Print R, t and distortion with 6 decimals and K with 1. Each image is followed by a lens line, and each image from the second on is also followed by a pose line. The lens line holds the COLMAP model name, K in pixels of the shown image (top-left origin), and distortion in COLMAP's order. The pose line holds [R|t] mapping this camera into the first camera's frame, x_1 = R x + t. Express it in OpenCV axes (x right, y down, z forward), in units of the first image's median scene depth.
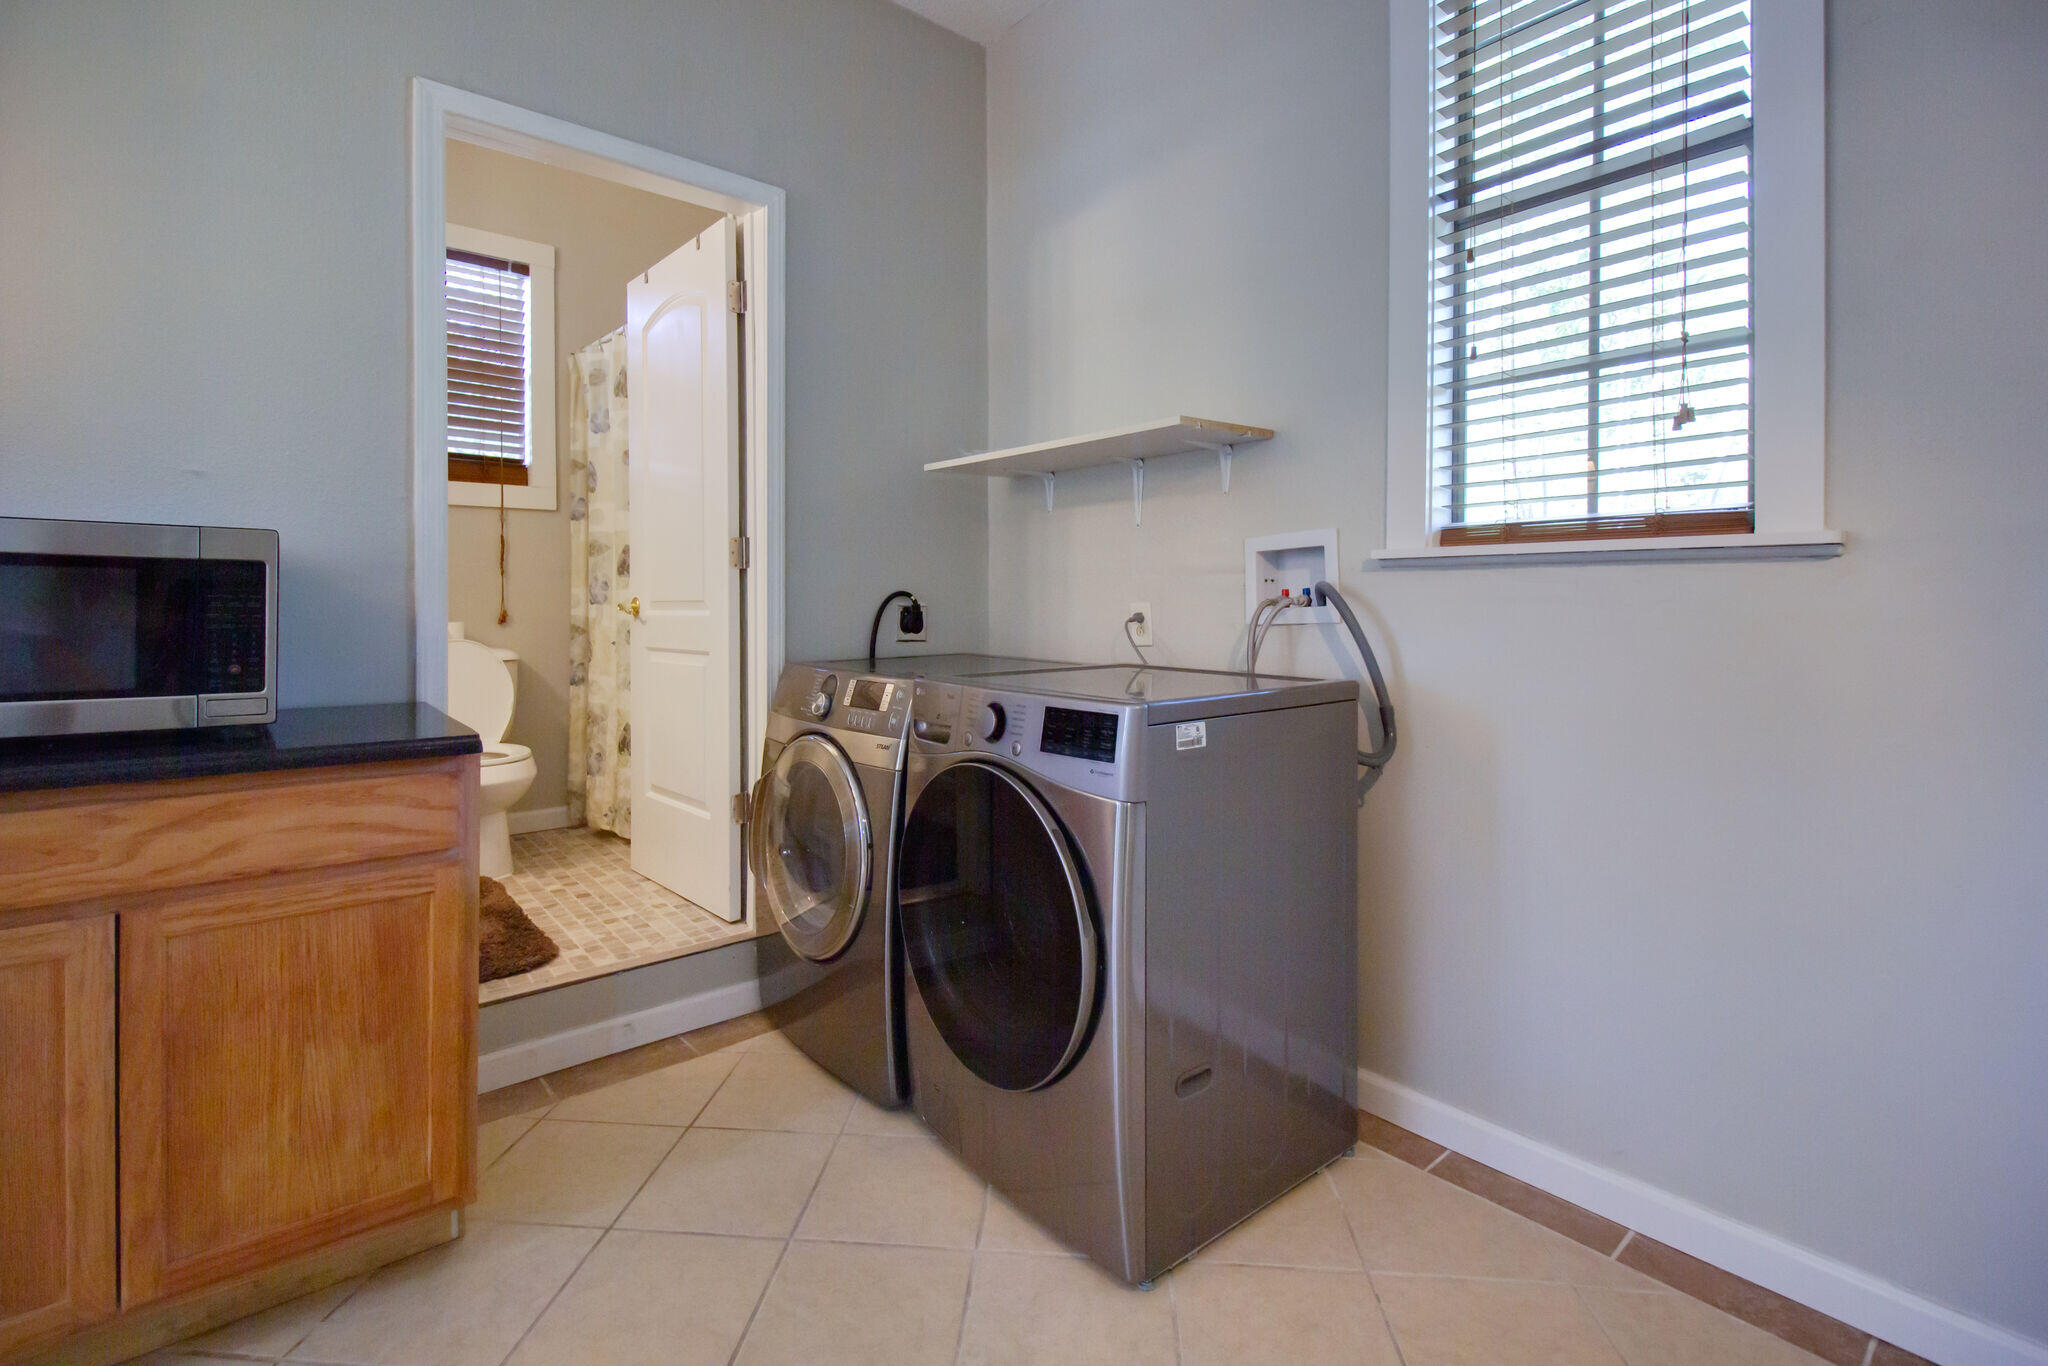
lens RADIAL K [[964.2, 0, 1056.5], [0, 964.2, 610.2], [0, 0, 1]] dist [0.007074, -0.008661]
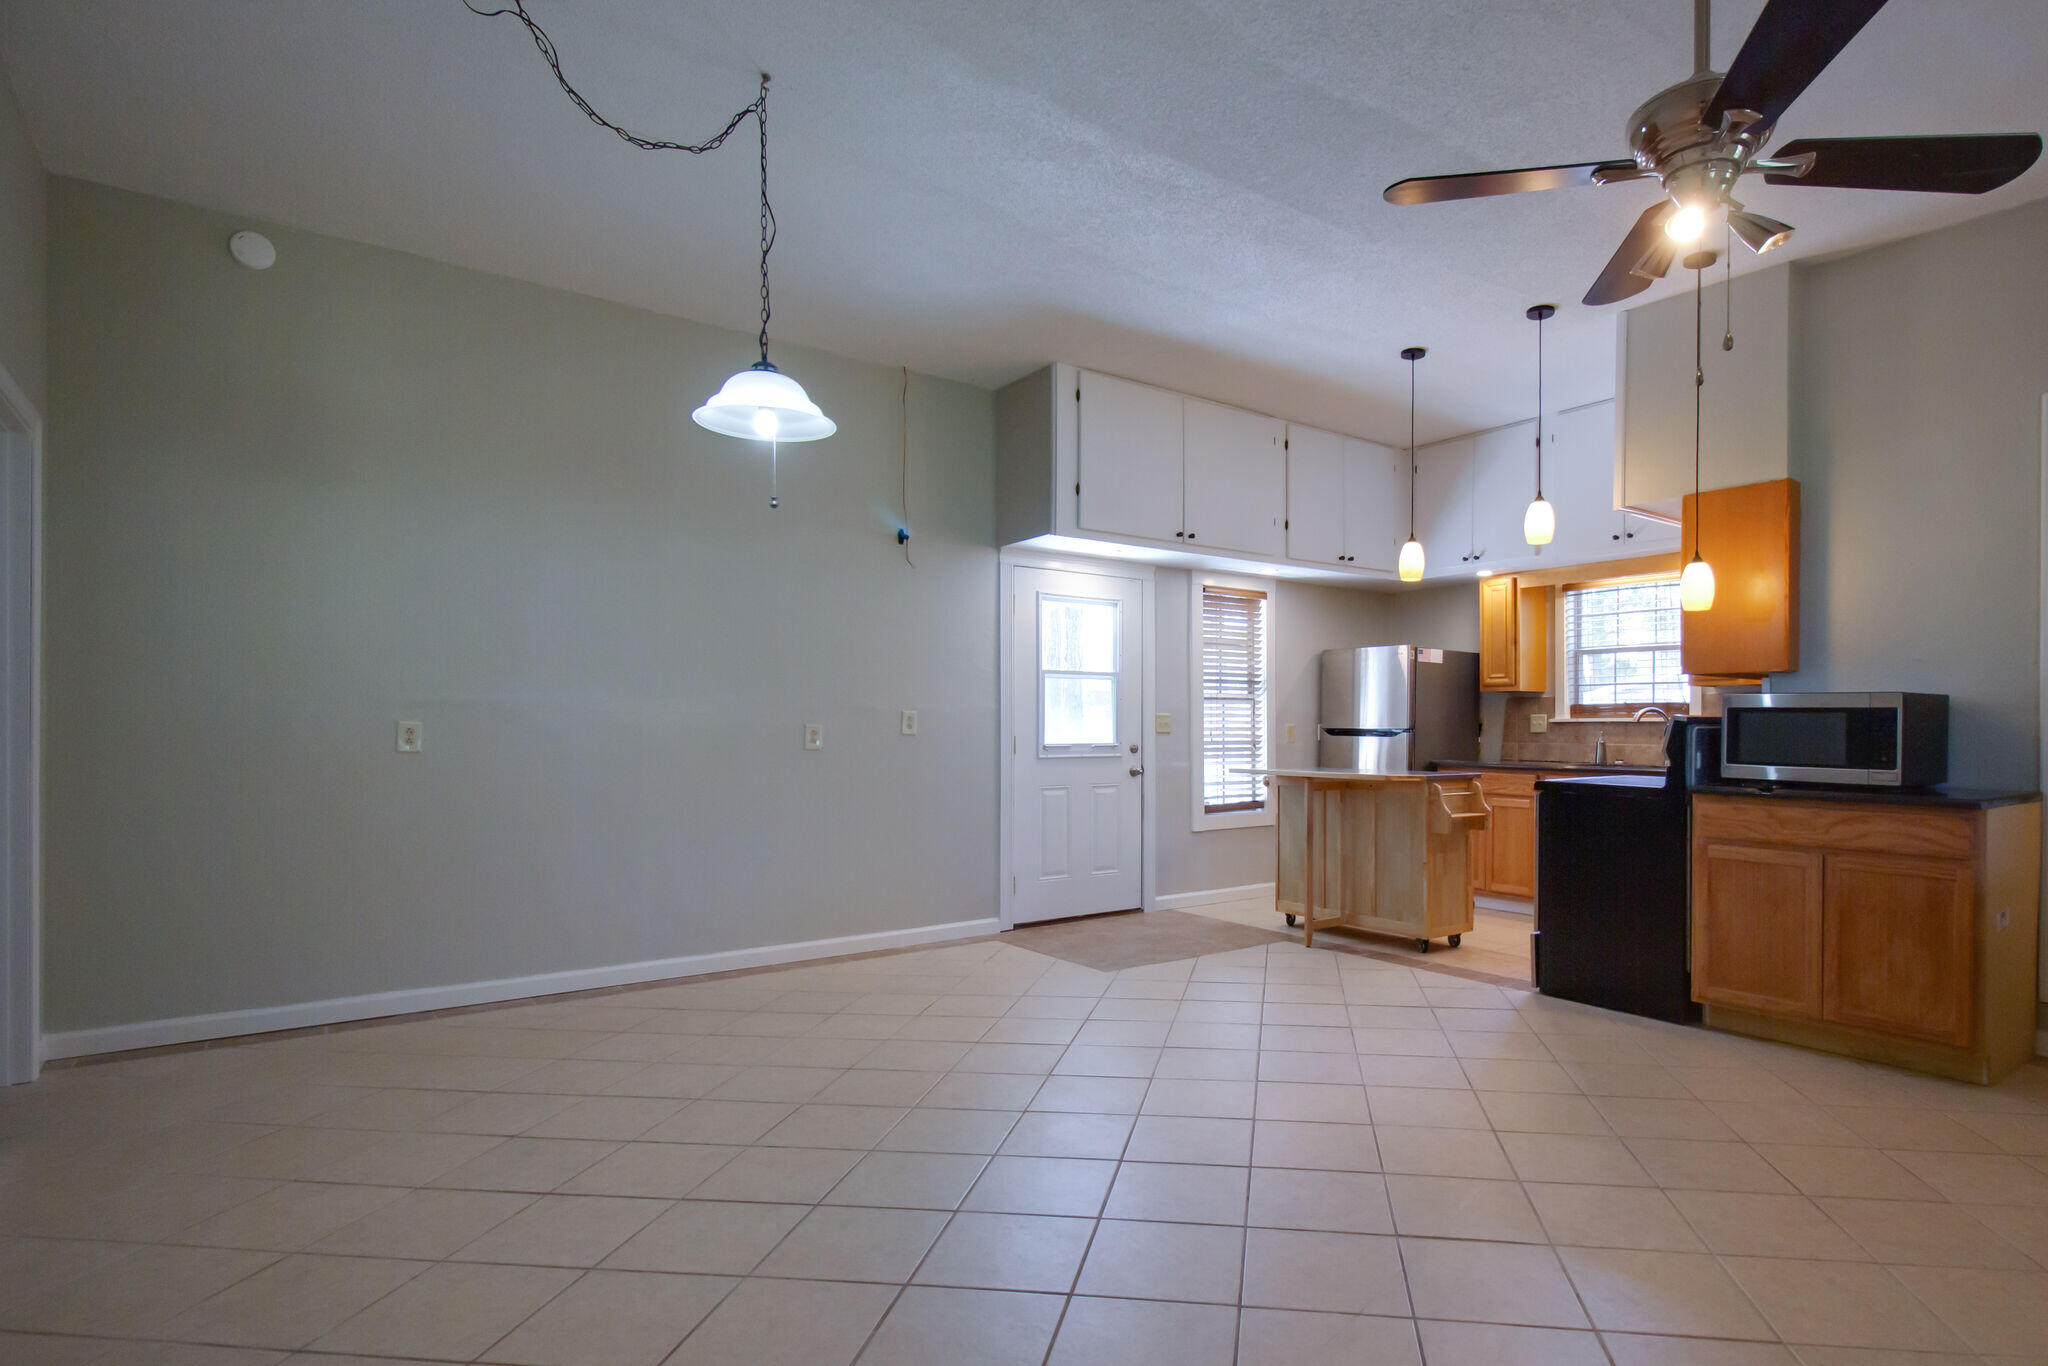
lens RADIAL K [[1098.7, 0, 1156.2], [0, 1098.7, 734.1], [0, 0, 1]] dist [0.020951, 0.001748]
pose [[-0.071624, 0.004029, -0.997424, 1.498221], [-0.015017, 0.999874, 0.005117, 0.015886], [0.997319, 0.015345, -0.071555, -0.380003]]
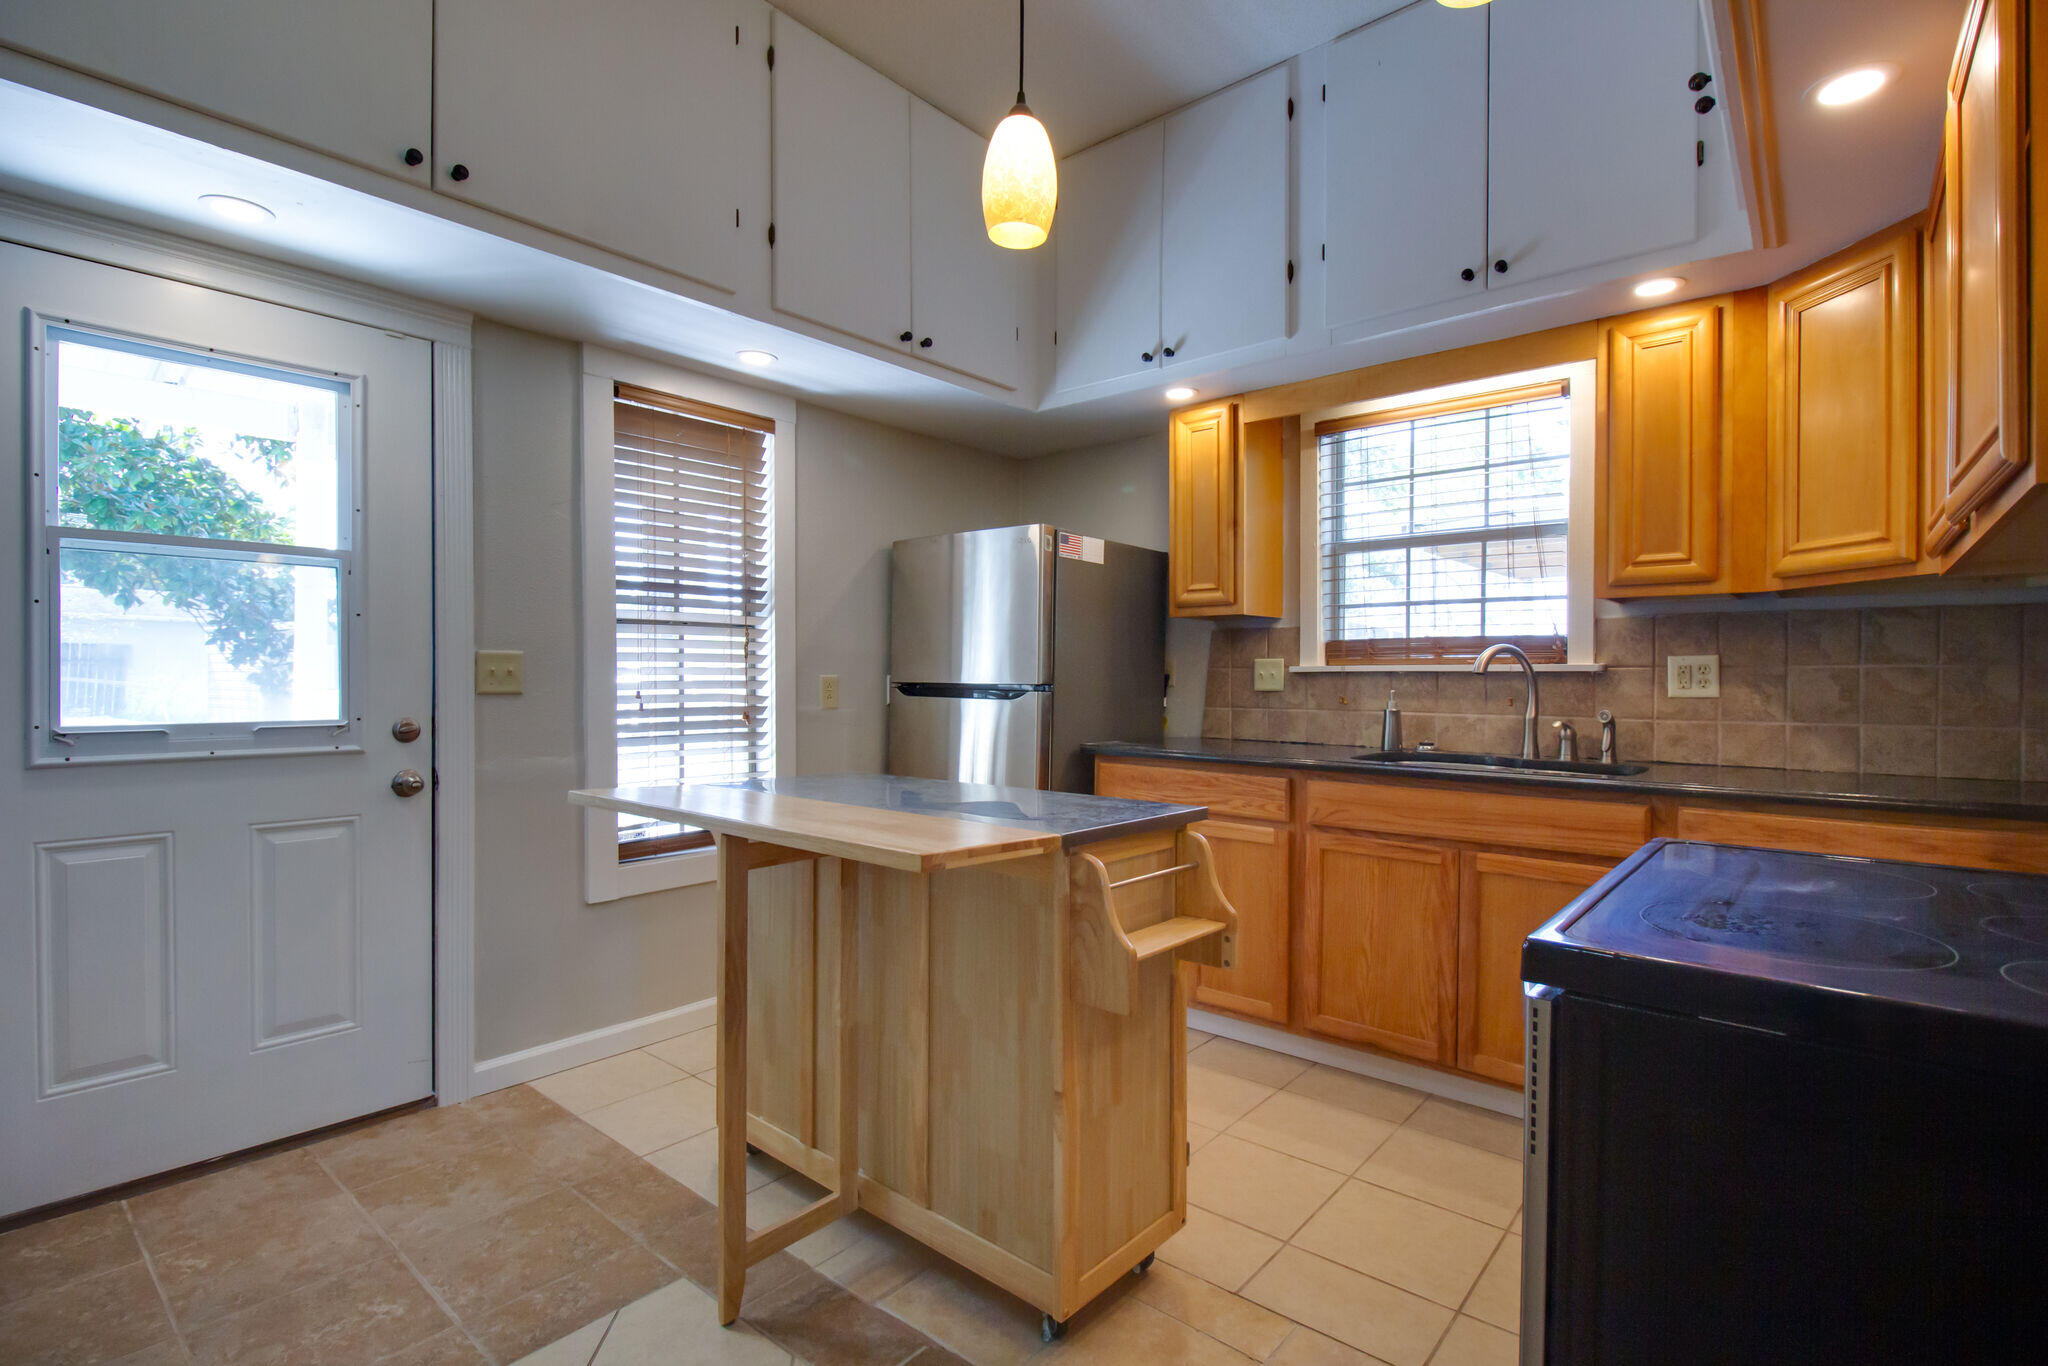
lens RADIAL K [[964.2, 0, 1041.5], [0, 964.2, 686.4], [0, 0, 1]] dist [0.007074, -0.008661]
pose [[0.124089, 0.006427, -0.992250, -0.750343], [-0.016211, 0.999859, 0.004449, -0.000848], [0.992139, 0.015534, 0.124176, 0.023842]]
